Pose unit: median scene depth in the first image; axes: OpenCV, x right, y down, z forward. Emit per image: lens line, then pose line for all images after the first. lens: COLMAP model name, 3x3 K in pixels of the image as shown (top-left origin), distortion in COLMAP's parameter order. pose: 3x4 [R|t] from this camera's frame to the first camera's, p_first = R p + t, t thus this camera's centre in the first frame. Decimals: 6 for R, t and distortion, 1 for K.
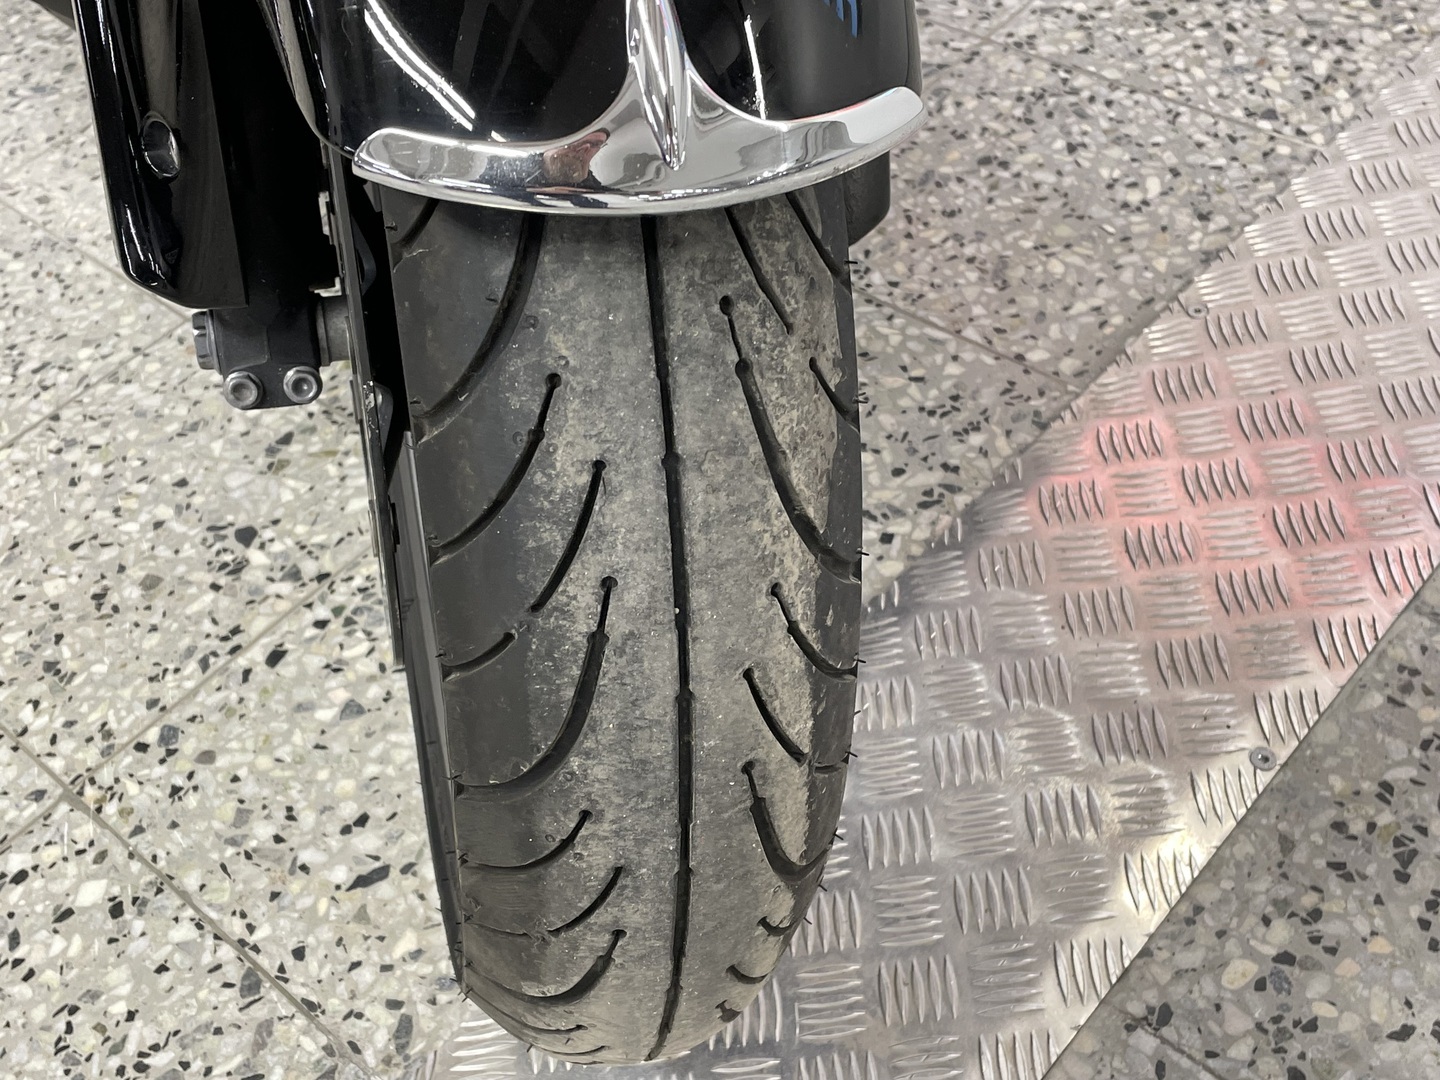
lens RADIAL K [[1675.8, 0, 719.4], [0, 1675.8, 525.6], [0, 0, 1]] dist [0.060366, 0.000000]
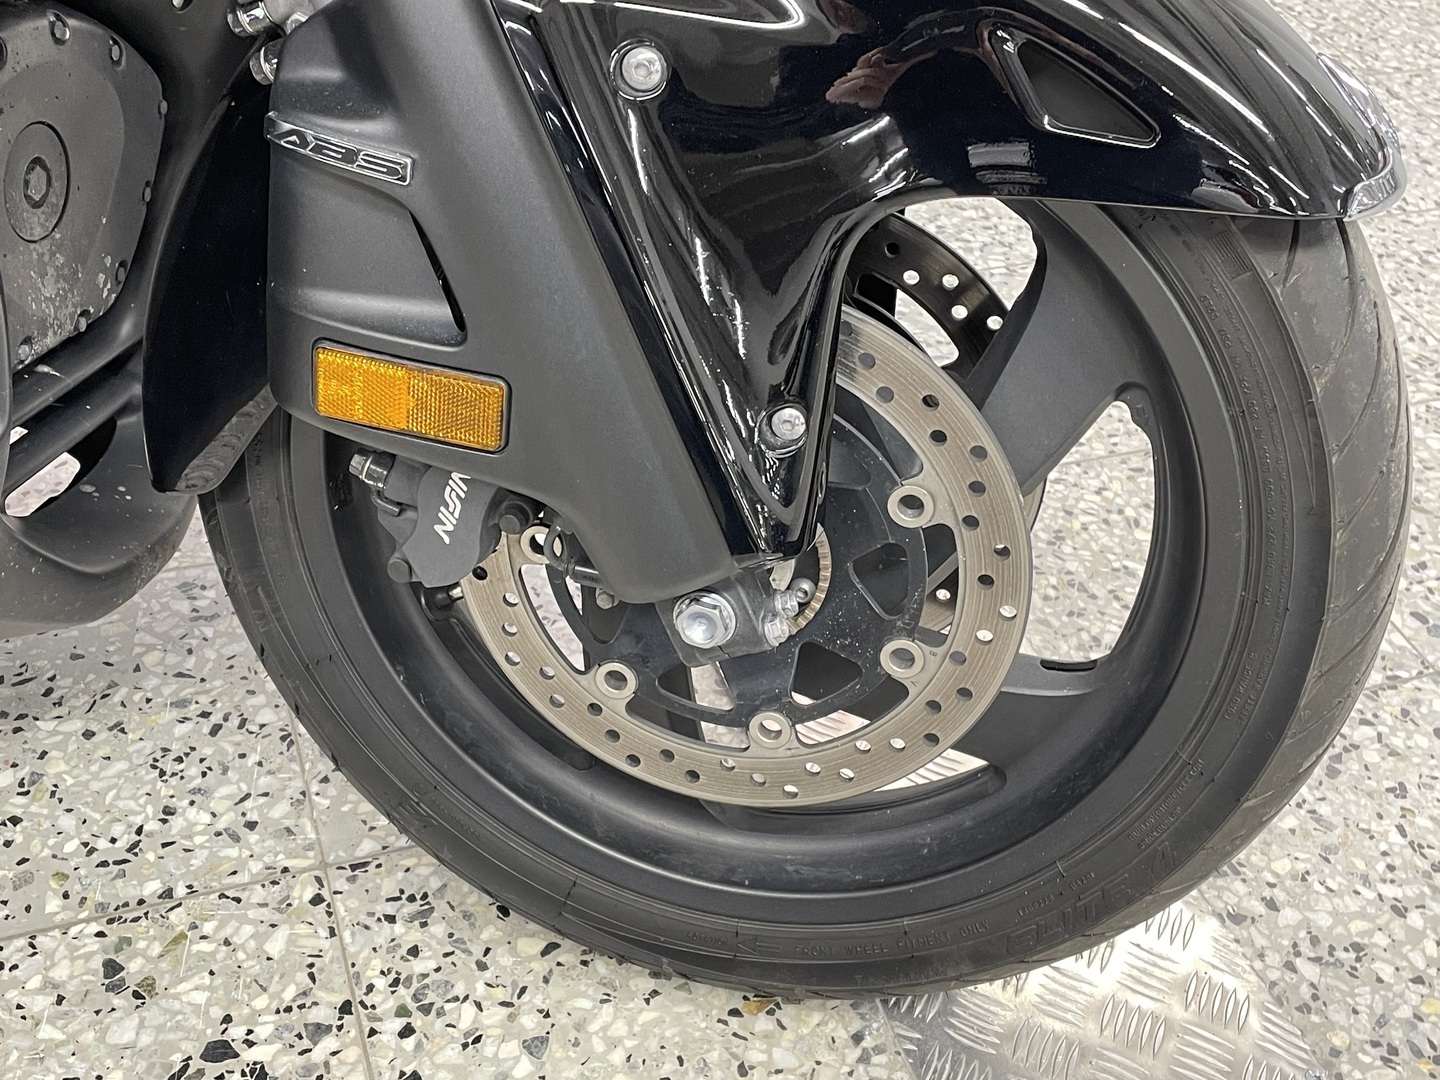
lens RADIAL K [[1675.8, 0, 726.0], [0, 1675.8, 537.4], [0, 0, 1]] dist [0.060366, 0.000000]
pose [[0.452990, -0.442738, 0.773810, -0.670582], [0.546038, 0.823903, 0.151747, -0.187732], [-0.704728, 0.353790, 0.614972, 0.177950]]
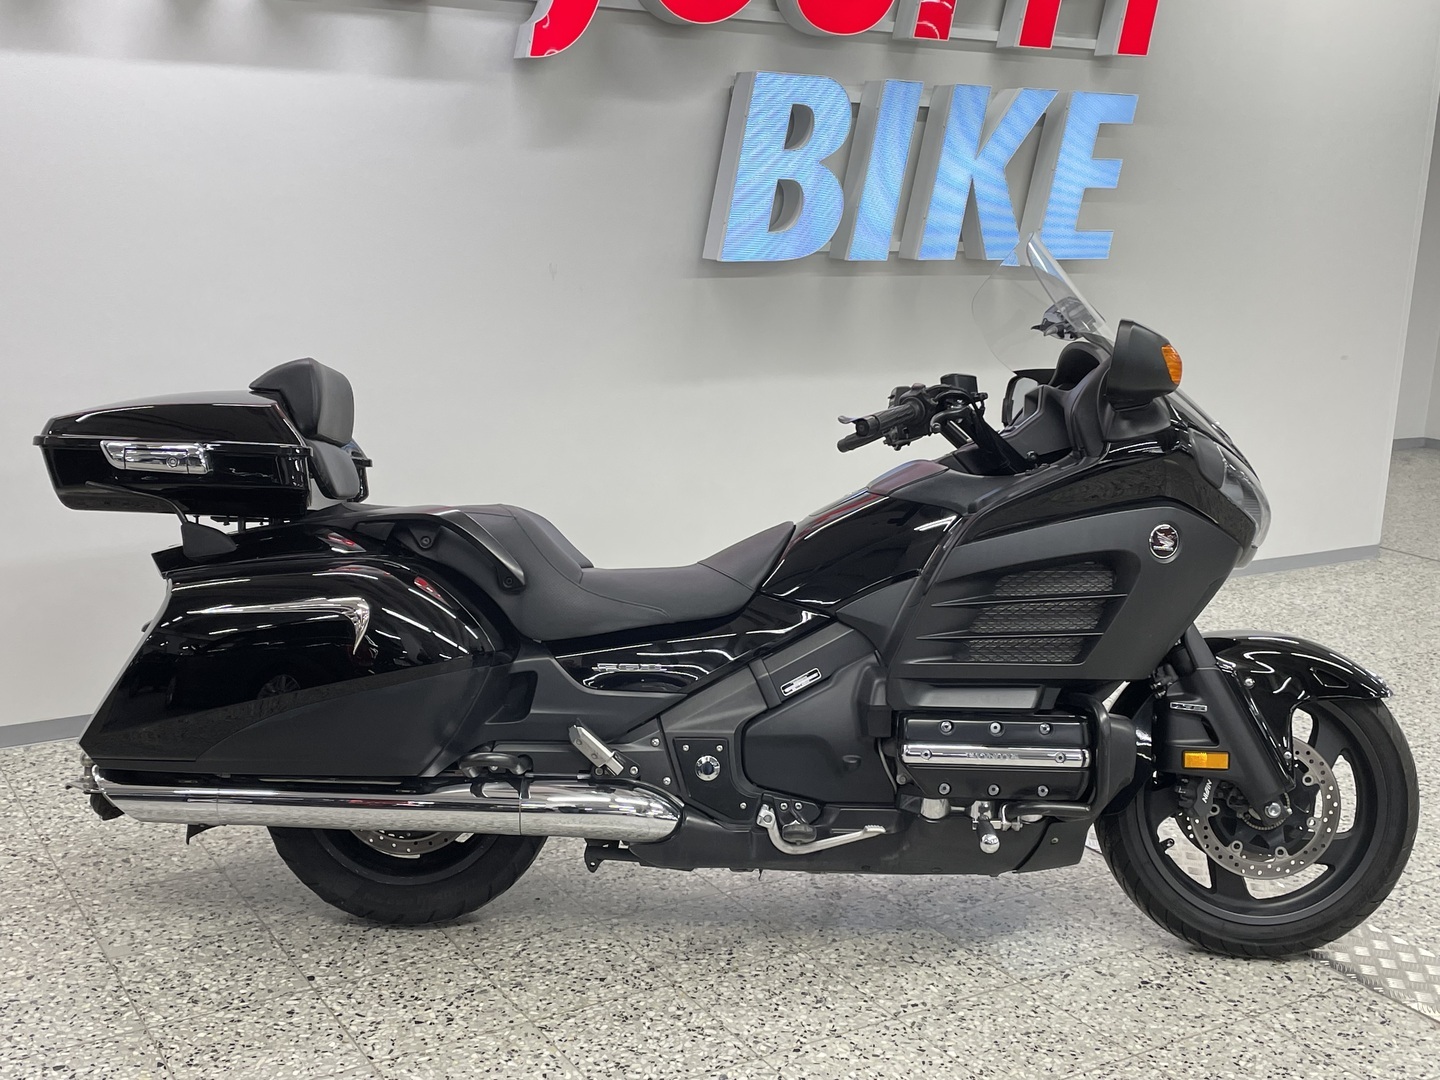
lens RADIAL K [[1675.8, 0, 702.4], [0, 1675.8, 556.8], [0, 0, 1]] dist [0.060366, 0.000000]
pose [[0.279409, -0.071042, 0.957540, -3.054594], [0.656537, 0.741833, -0.136538, -0.607761], [-0.700635, 0.666811, 0.253917, 0.276998]]
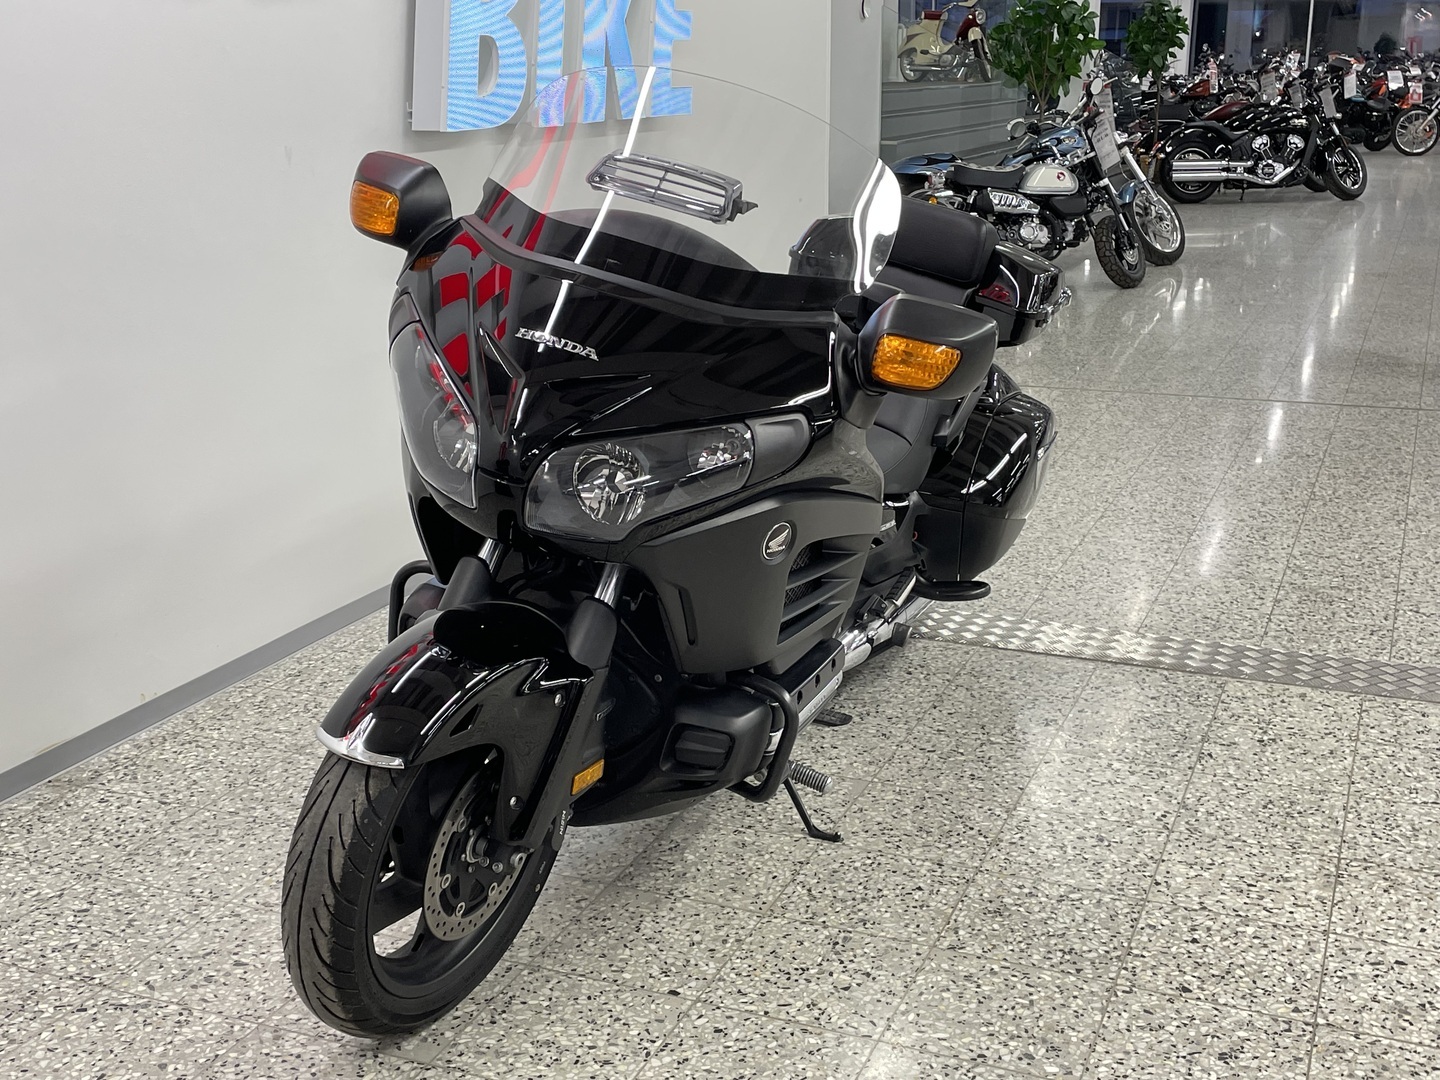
lens RADIAL K [[1675.8, 0, 736.4], [0, 1675.8, 569.2], [0, 0, 1]] dist [0.060366, 0.000000]
pose [[-0.330570, -0.136397, 0.933873, -2.766599], [0.730959, 0.588932, 0.344759, -1.930800], [-0.597012, 0.796590, -0.094983, 1.545947]]
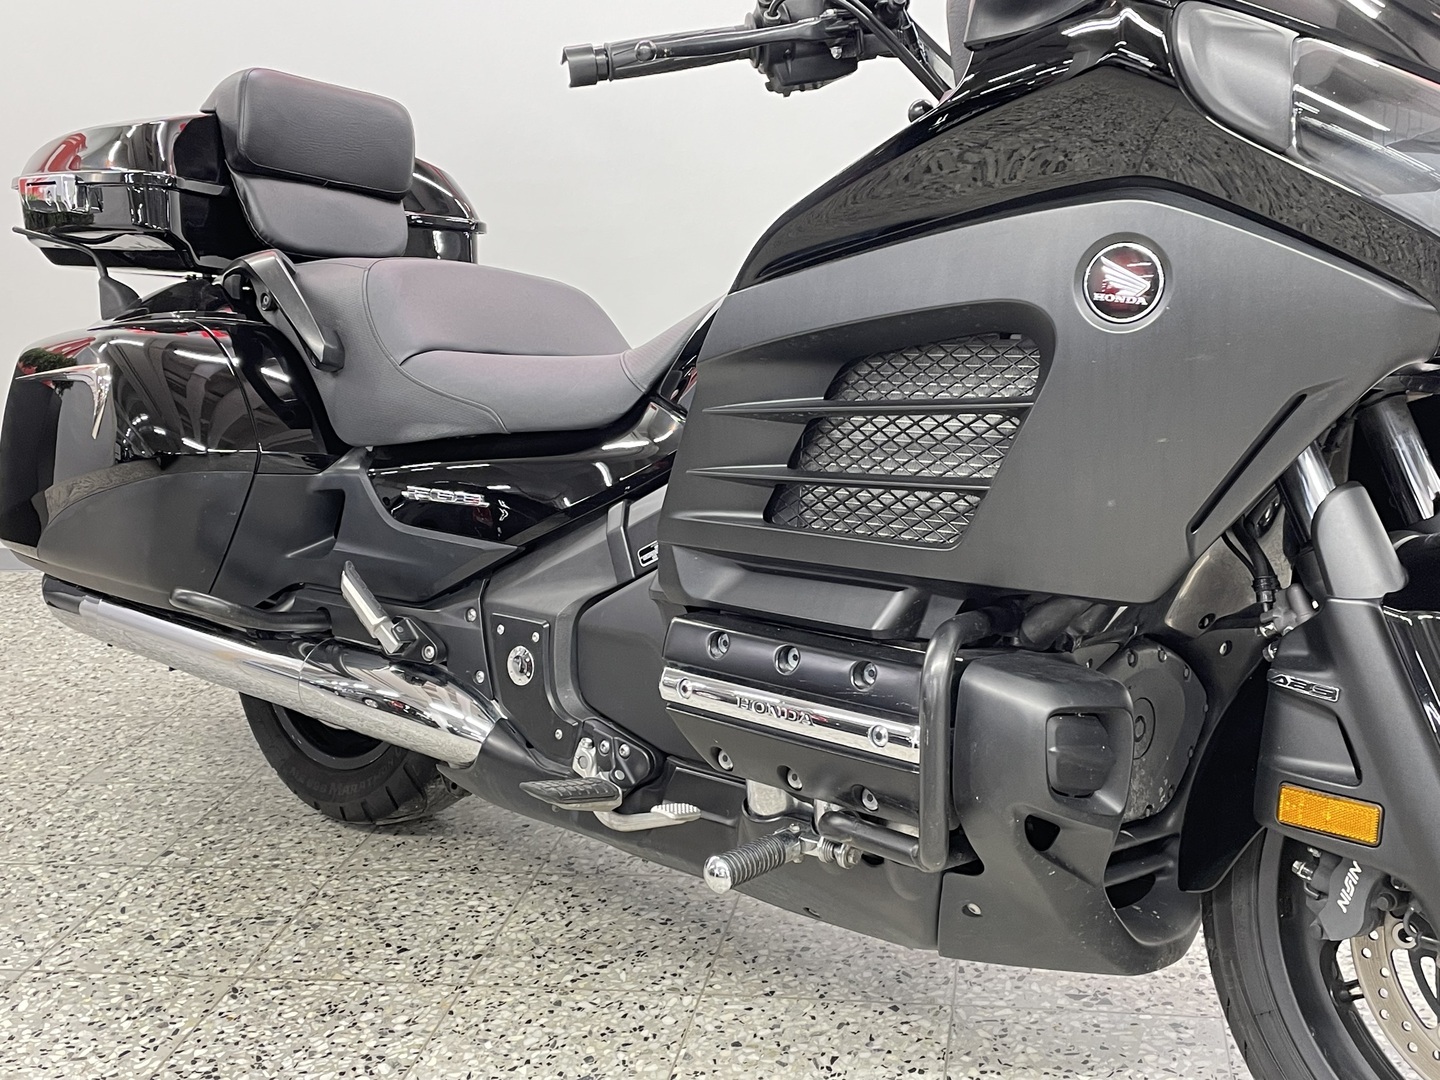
lens RADIAL K [[1675.8, 0, 716.2], [0, 1675.8, 553.0], [0, 0, 1]] dist [0.060366, 0.000000]
pose [[0.860431, -0.059675, 0.506061, -1.178242], [0.341759, 0.804221, -0.486240, 0.081667], [-0.377969, 0.591327, 0.712371, -0.167088]]
